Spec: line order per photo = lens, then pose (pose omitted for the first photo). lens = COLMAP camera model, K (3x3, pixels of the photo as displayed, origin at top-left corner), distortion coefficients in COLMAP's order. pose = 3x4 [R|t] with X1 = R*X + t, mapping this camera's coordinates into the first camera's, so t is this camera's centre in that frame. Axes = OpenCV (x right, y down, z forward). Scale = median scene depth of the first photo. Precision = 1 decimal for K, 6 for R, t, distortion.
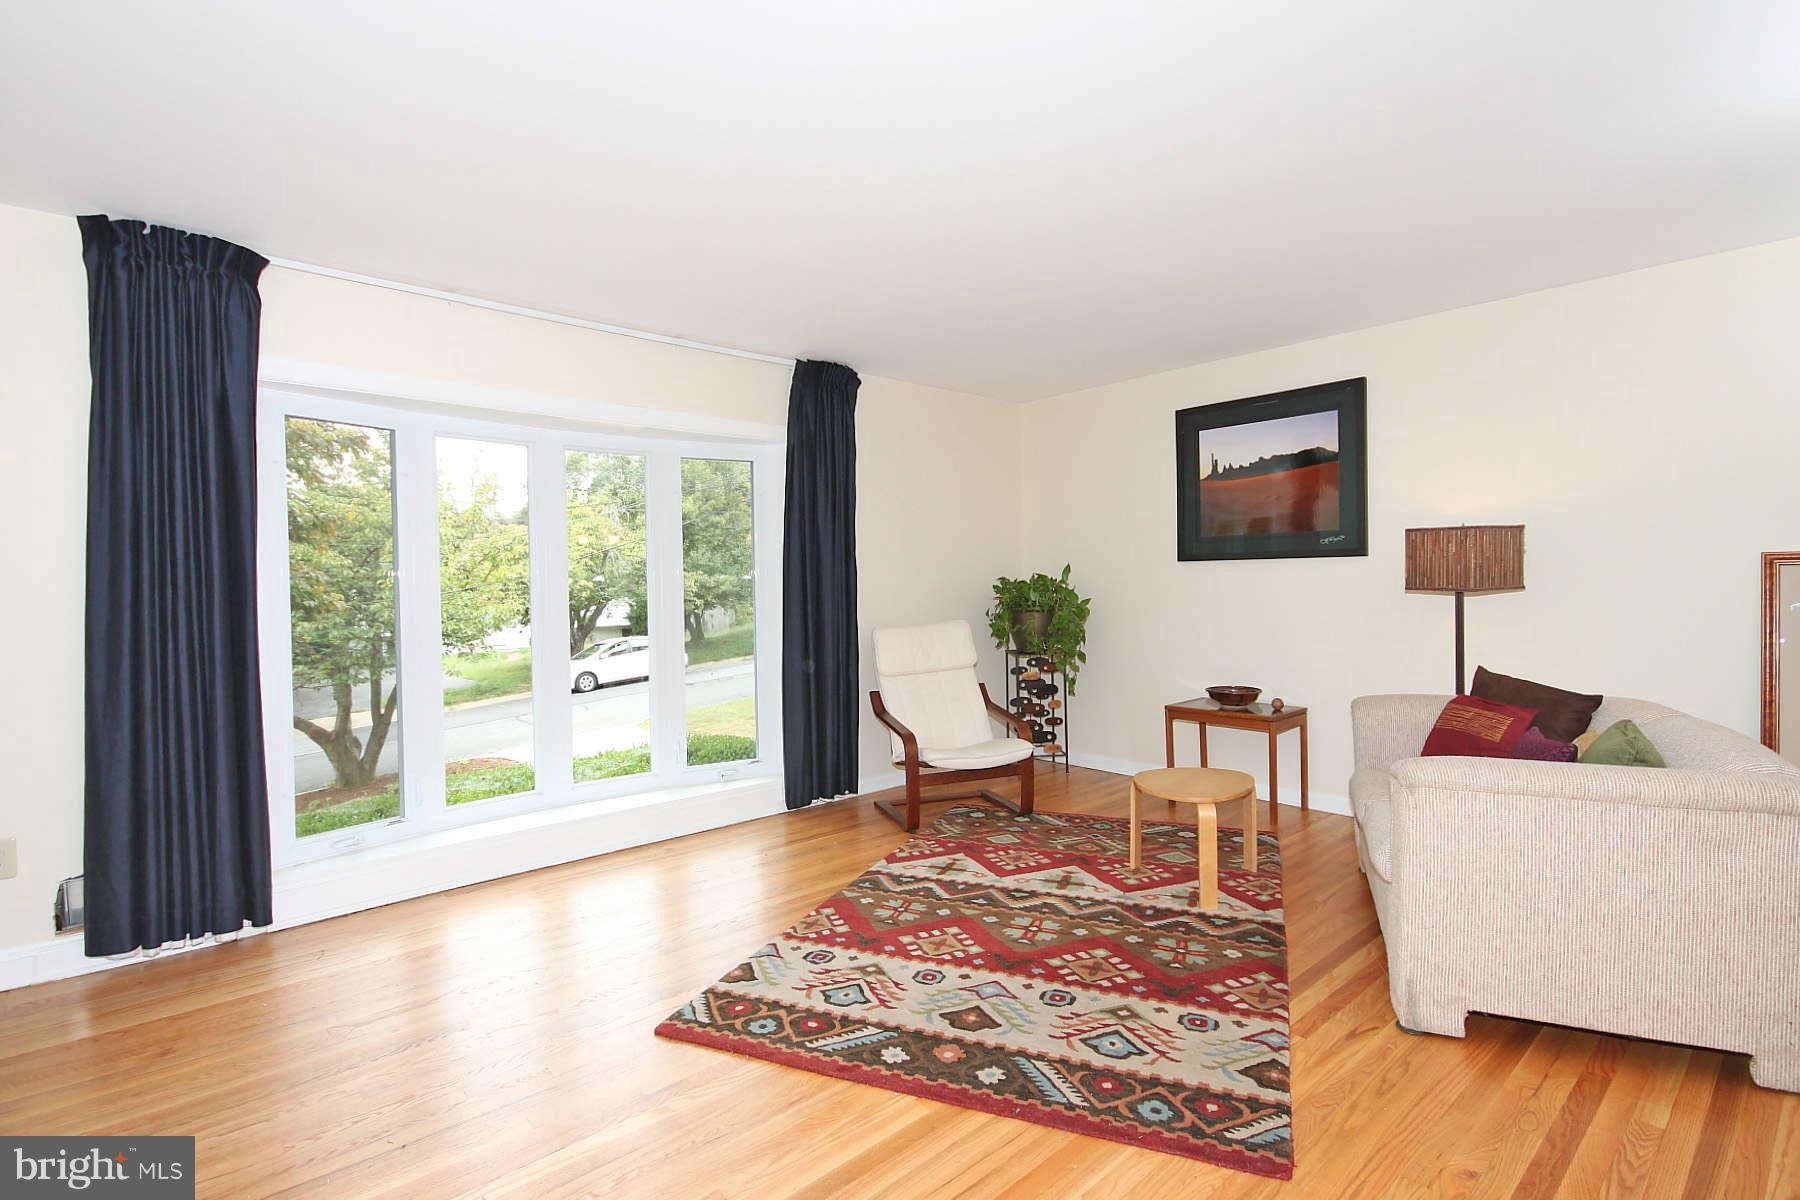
lens RADIAL K [[850.2, 0, 923.8], [0, 850.2, 588.5], [0, 0, 1]] dist [-0.001568, -0.000164]
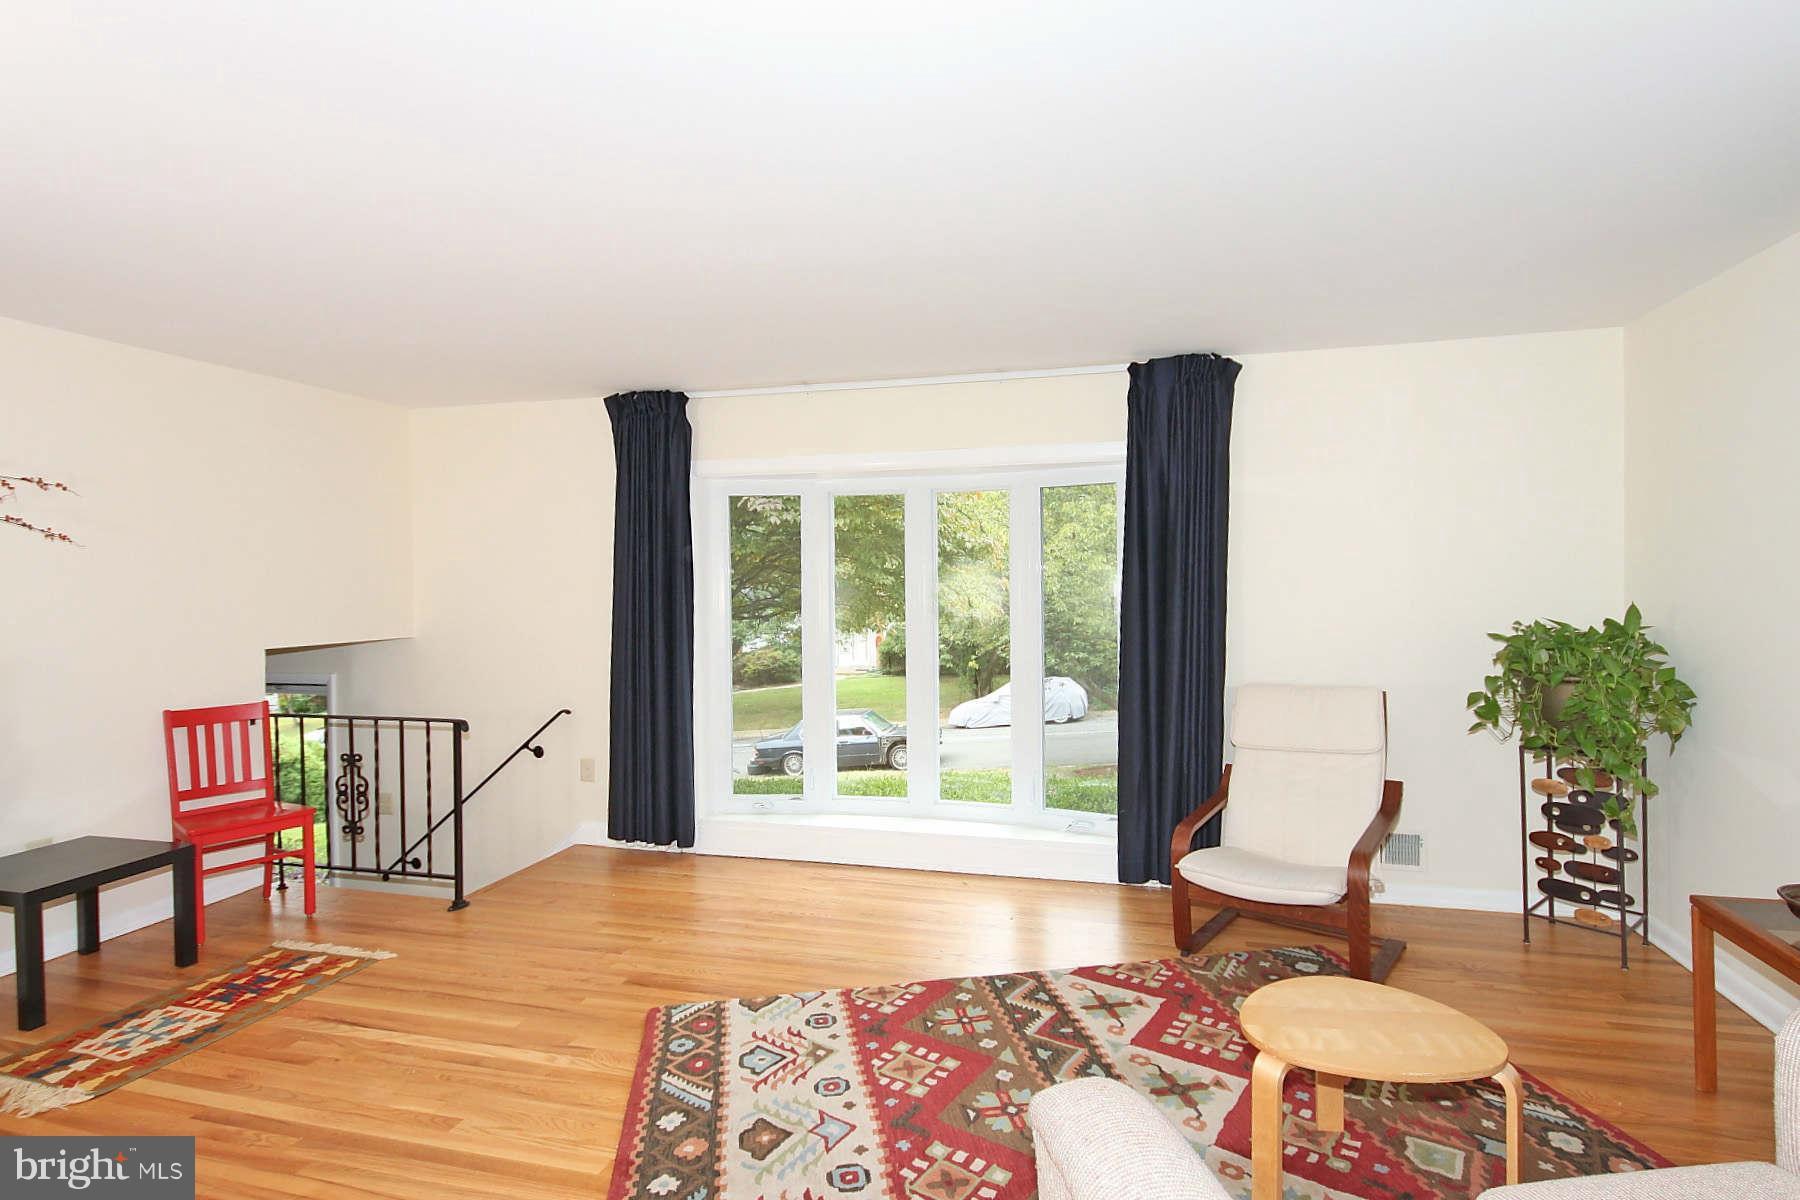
lens RADIAL K [[905.3, 0, 909.3], [0, 905.3, 593.4], [0, 0, 1]] dist [0.000582, 0.000456]
pose [[0.545173, 0.023721, -0.837988, 0.861024], [-0.007814, 0.999700, 0.023216, -0.097412], [0.838287, -0.006109, 0.545195, 0.545280]]
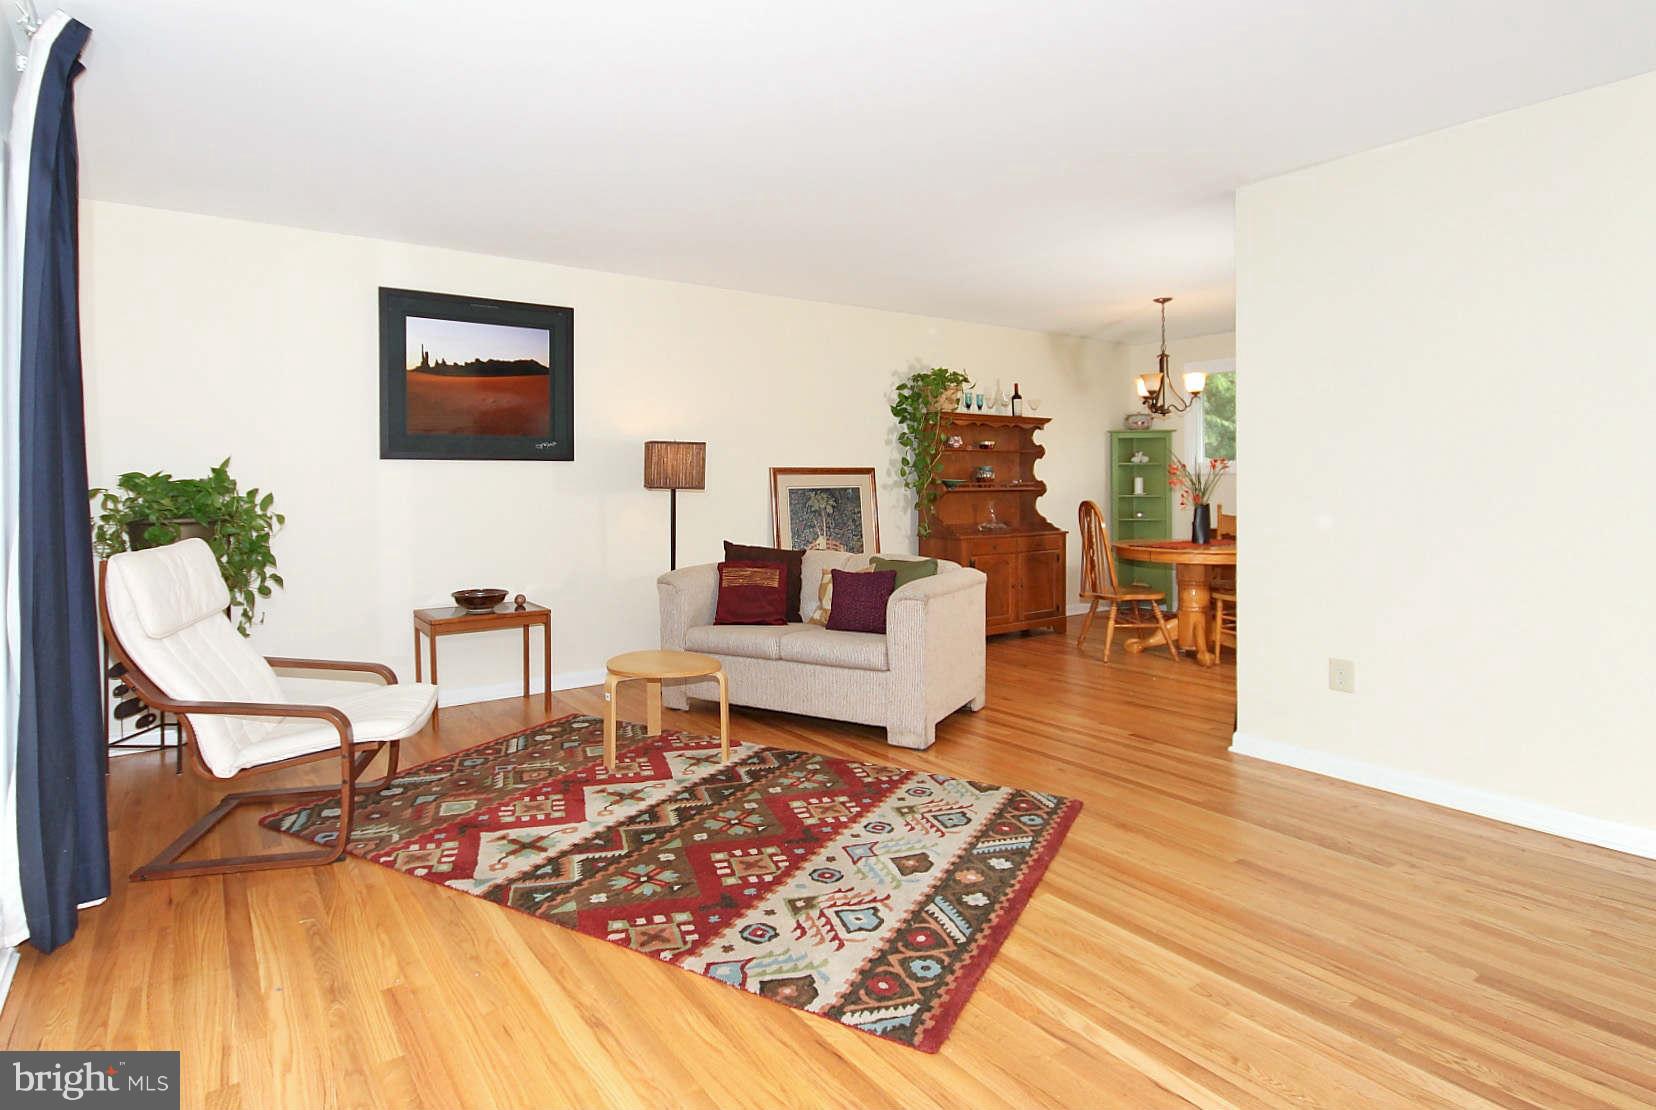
lens RADIAL K [[860.0, 0, 762.4], [0, 860.0, 483.6], [0, 0, 1]] dist [-0.000768, 0.000143]
pose [[0.147770, 0.011080, 0.988960, -0.996933], [0.010618, 0.999862, -0.012788, 0.017226], [-0.988965, 0.012391, 0.147631, 0.926900]]
